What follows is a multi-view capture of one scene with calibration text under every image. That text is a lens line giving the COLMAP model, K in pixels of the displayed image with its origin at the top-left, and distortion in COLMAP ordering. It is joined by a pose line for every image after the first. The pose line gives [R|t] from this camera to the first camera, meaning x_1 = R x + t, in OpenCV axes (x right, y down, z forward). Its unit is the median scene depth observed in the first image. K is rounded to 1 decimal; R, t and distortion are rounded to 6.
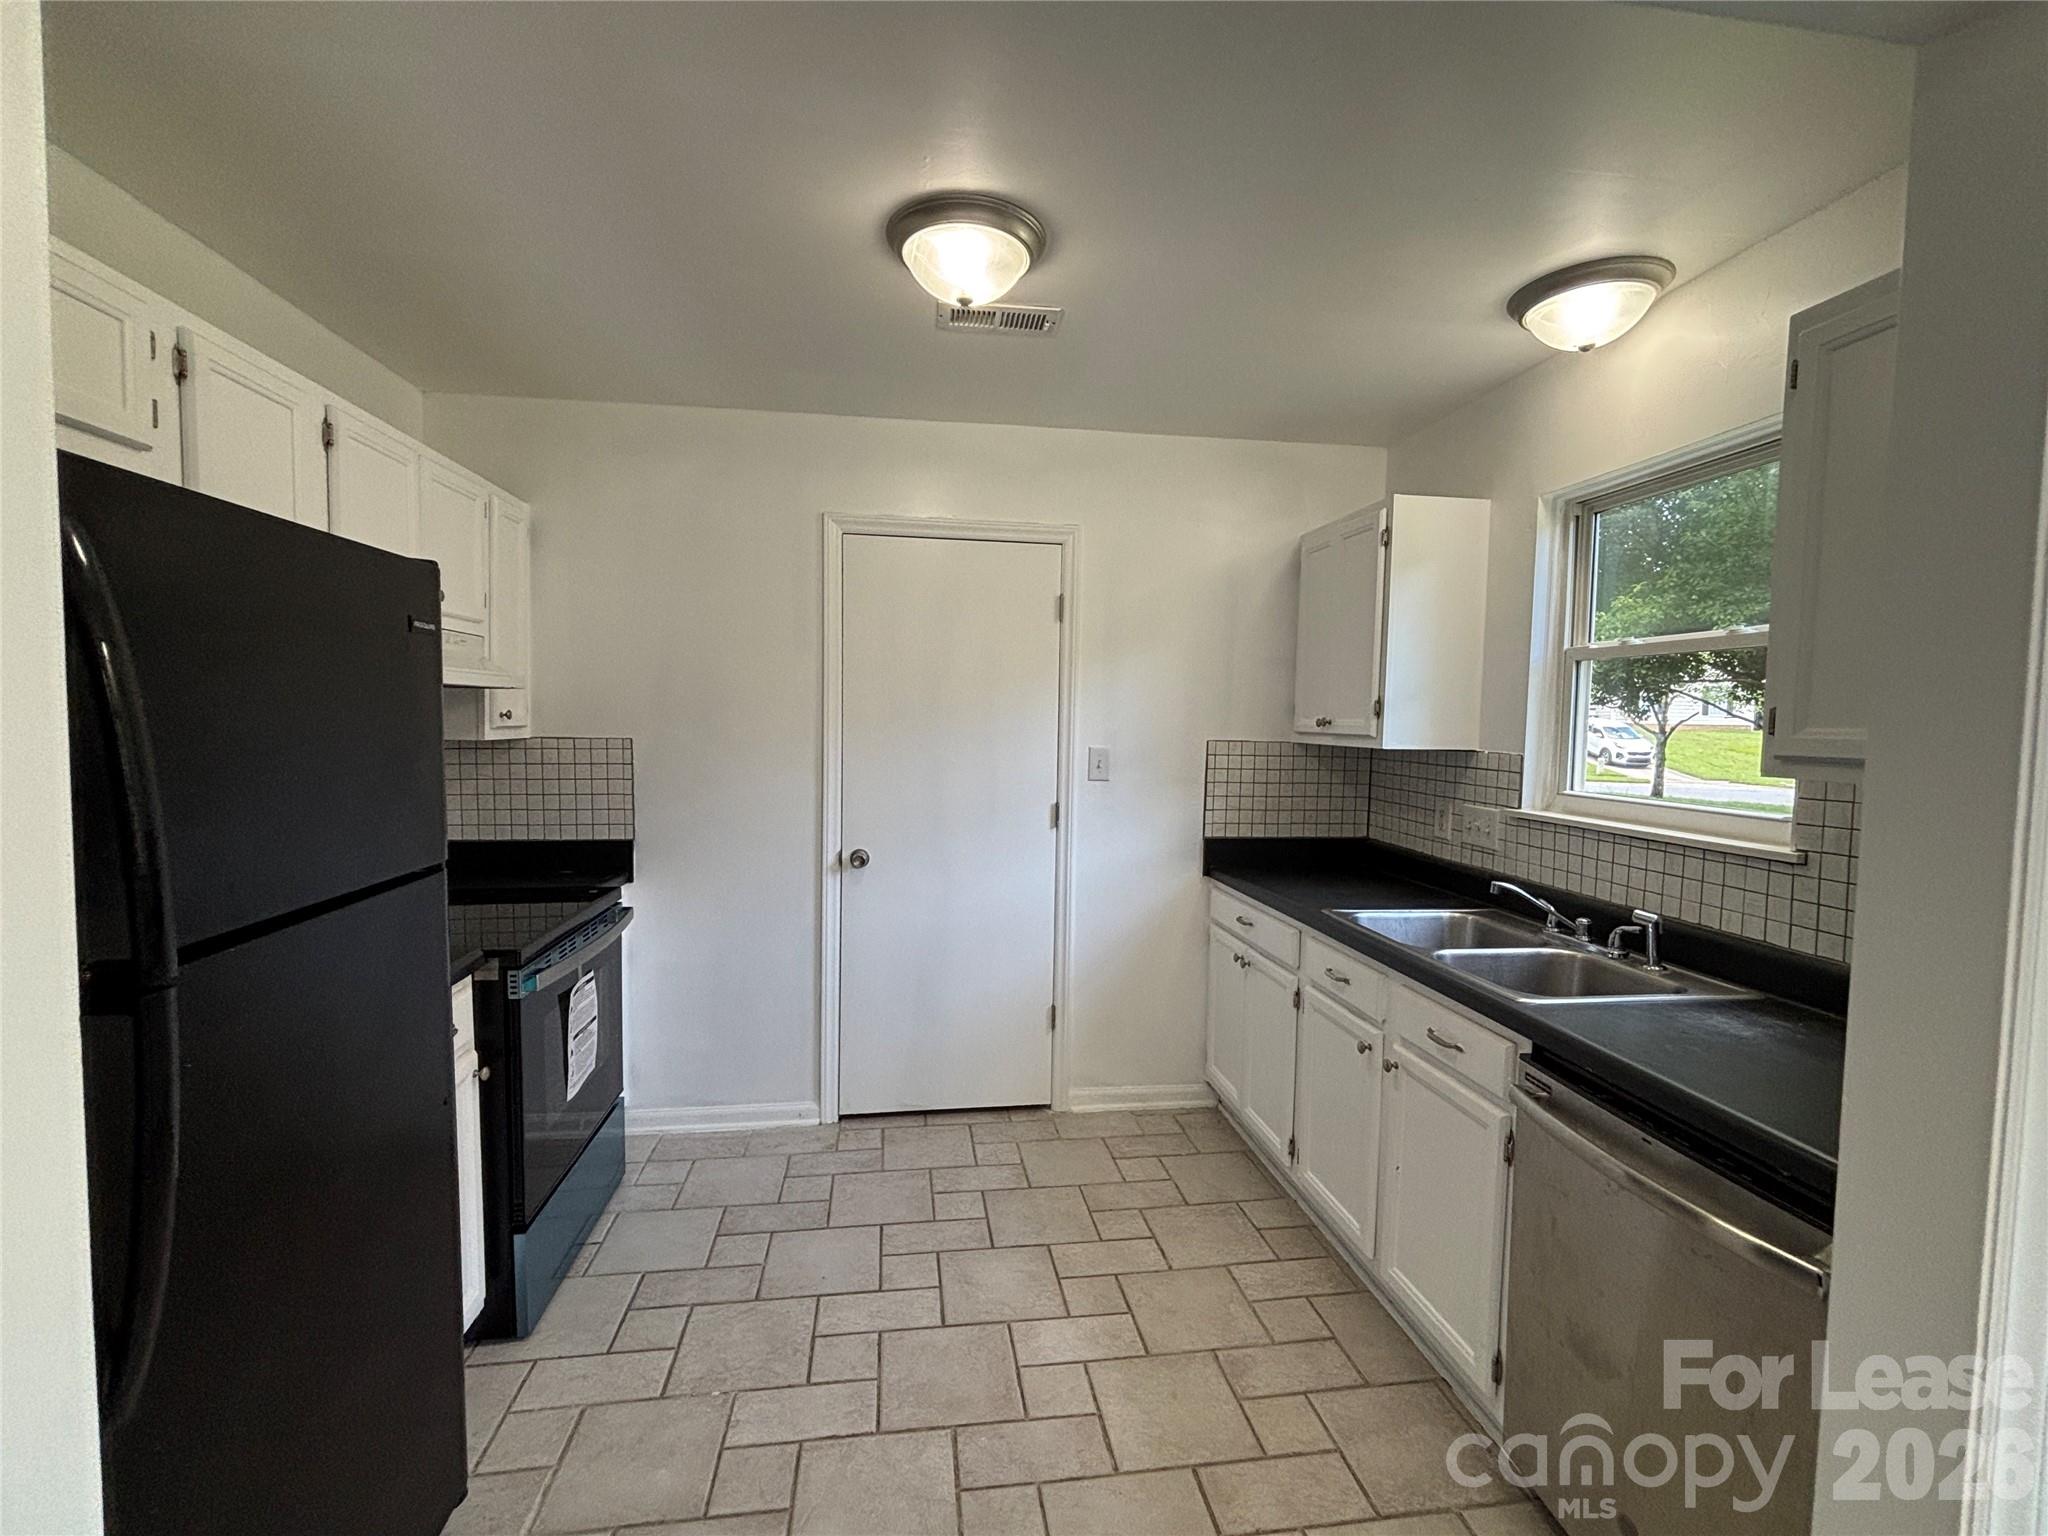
lens RADIAL K [[893.3, 0, 1024.0], [0, 893.3, 768.0], [0, 0, 1]] dist [0.002045, -0.000444]
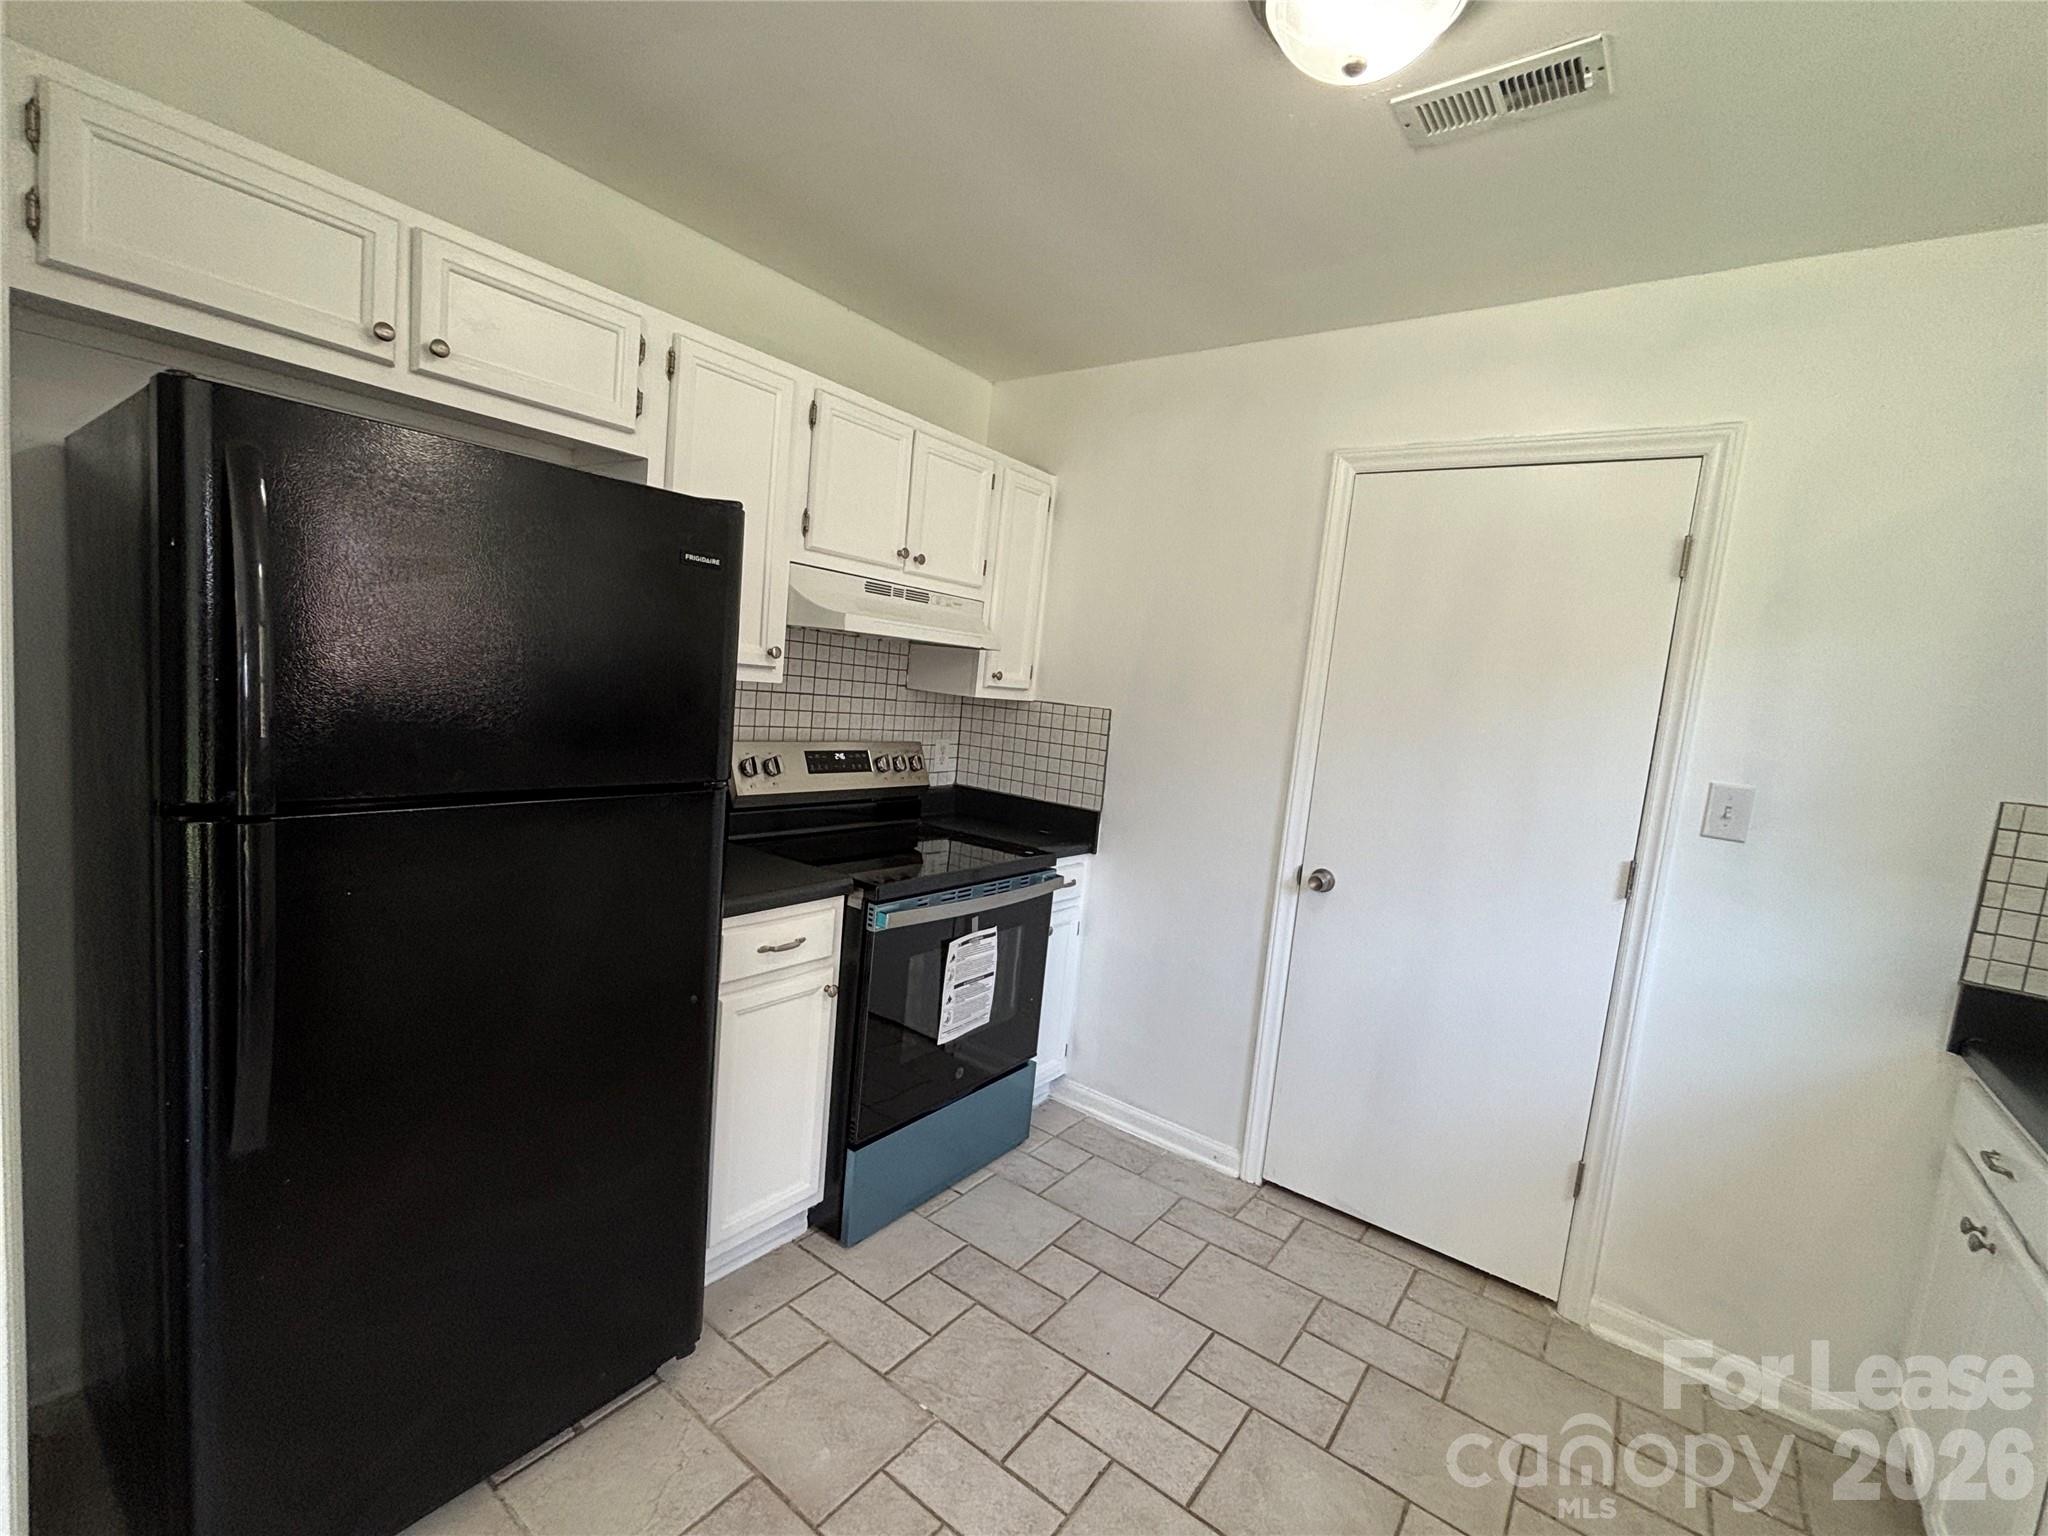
lens RADIAL K [[902.4, 0, 1025.9], [0, 902.4, 773.6], [0, 0, 1]] dist [0.013918, 0.000054]
pose [[0.710582, 0.128559, -0.691770, 0.210007], [-0.122869, 0.990732, 0.057909, -0.010328], [0.692804, 0.043848, 0.719792, 0.264665]]
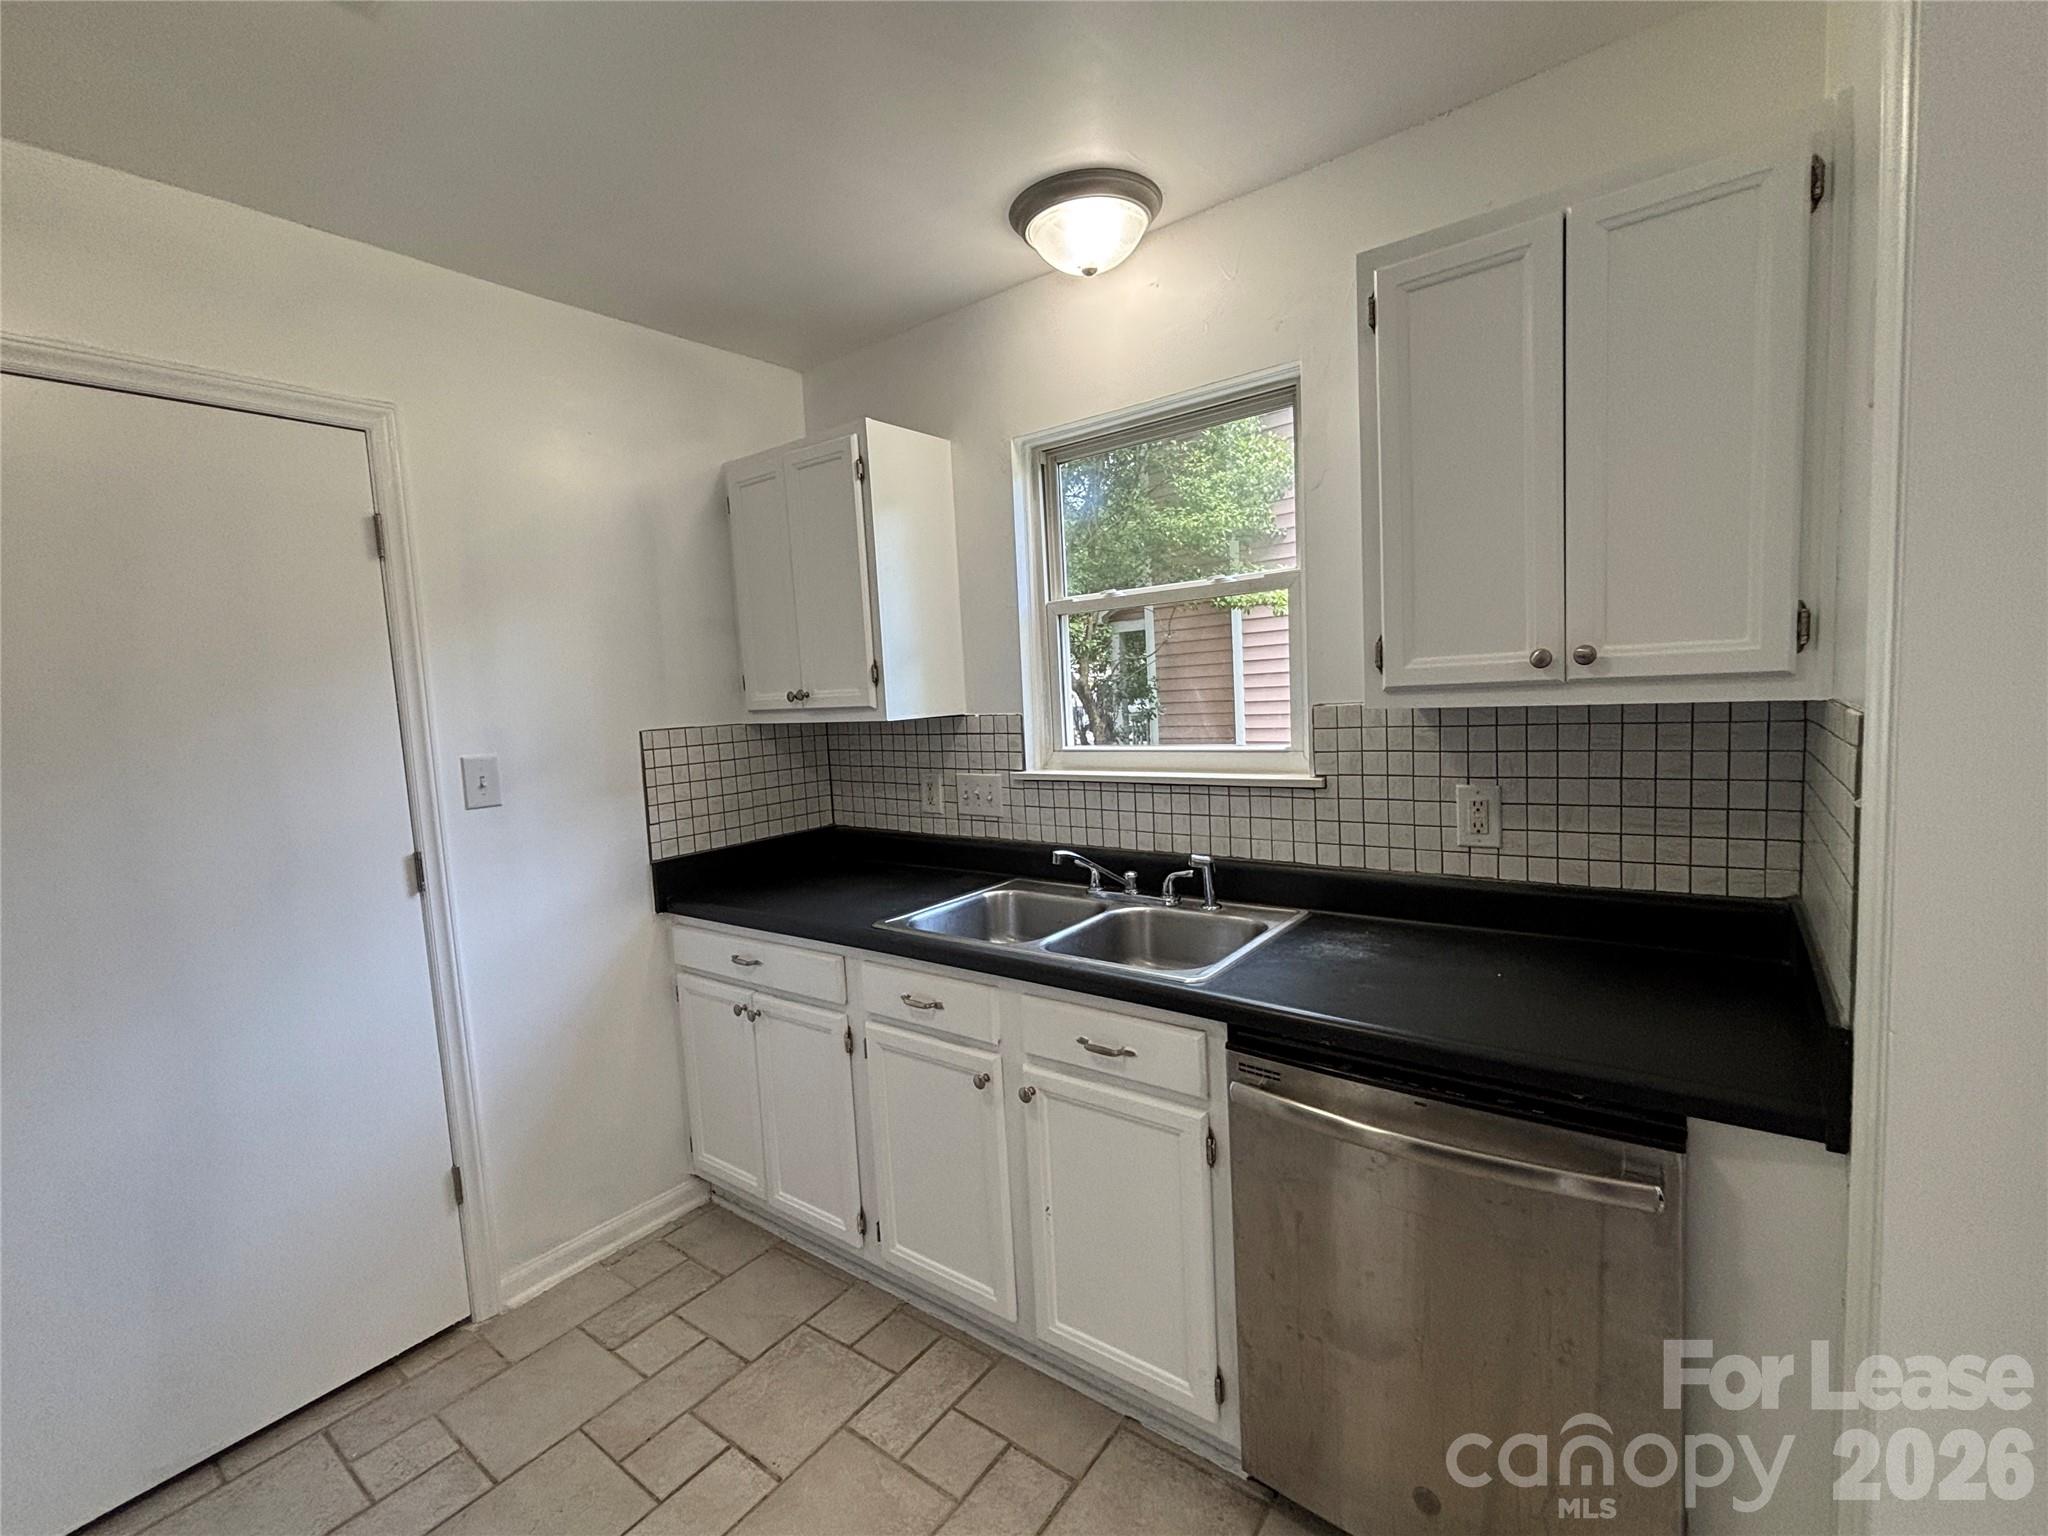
lens RADIAL K [[893.3, 0, 1024.0], [0, 893.3, 768.0], [0, 0, 1]] dist [0.002045, -0.000444]
pose [[0.712545, -0.121685, 0.690994, -0.104063], [0.106694, 0.992184, 0.064704, -0.018575], [-0.693466, 0.027620, 0.719959, 0.309177]]
